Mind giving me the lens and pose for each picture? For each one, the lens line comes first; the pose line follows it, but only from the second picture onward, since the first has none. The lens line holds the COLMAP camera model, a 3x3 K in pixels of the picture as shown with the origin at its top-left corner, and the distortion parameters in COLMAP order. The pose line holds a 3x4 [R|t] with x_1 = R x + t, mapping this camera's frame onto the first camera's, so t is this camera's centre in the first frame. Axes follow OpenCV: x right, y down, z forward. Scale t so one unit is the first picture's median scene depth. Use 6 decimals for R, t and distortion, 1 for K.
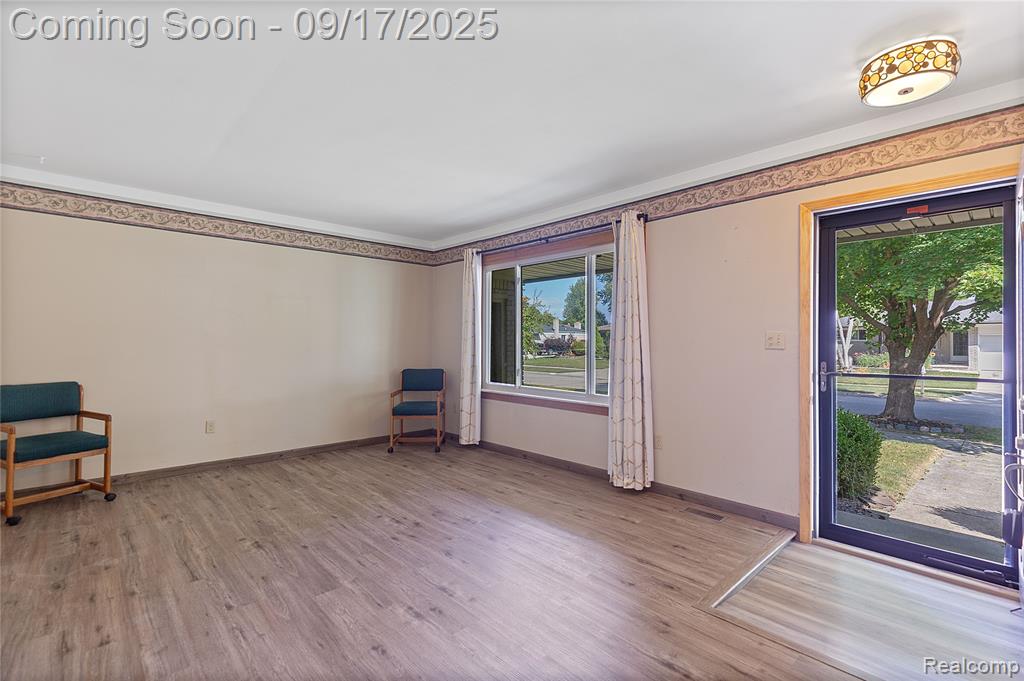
lens RADIAL K [[467.2, 0, 529.8], [0, 467.2, 338.0], [0, 0, 1]] dist [0.009138, -0.003332]
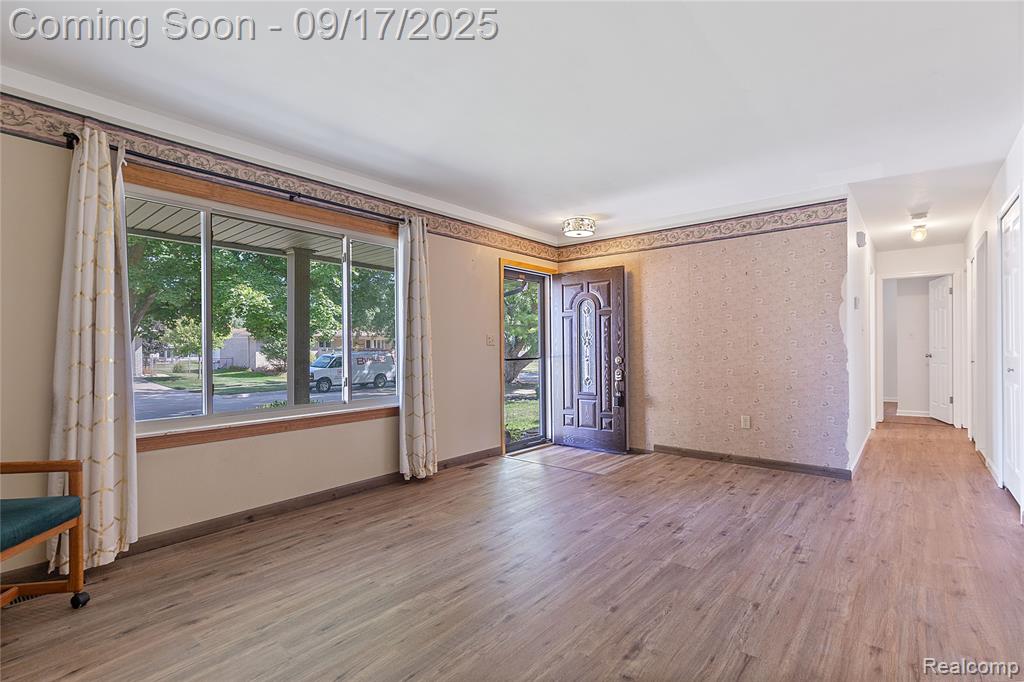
lens RADIAL K [[467.2, 0, 519.4], [0, 467.2, 347.8], [0, 0, 1]] dist [0.009138, -0.003332]
pose [[-0.103016, -0.002178, 0.994677, -1.195055], [0.000712, 0.999997, 0.002264, 0.034167], [-0.994679, 0.000942, -0.103014, 1.223653]]
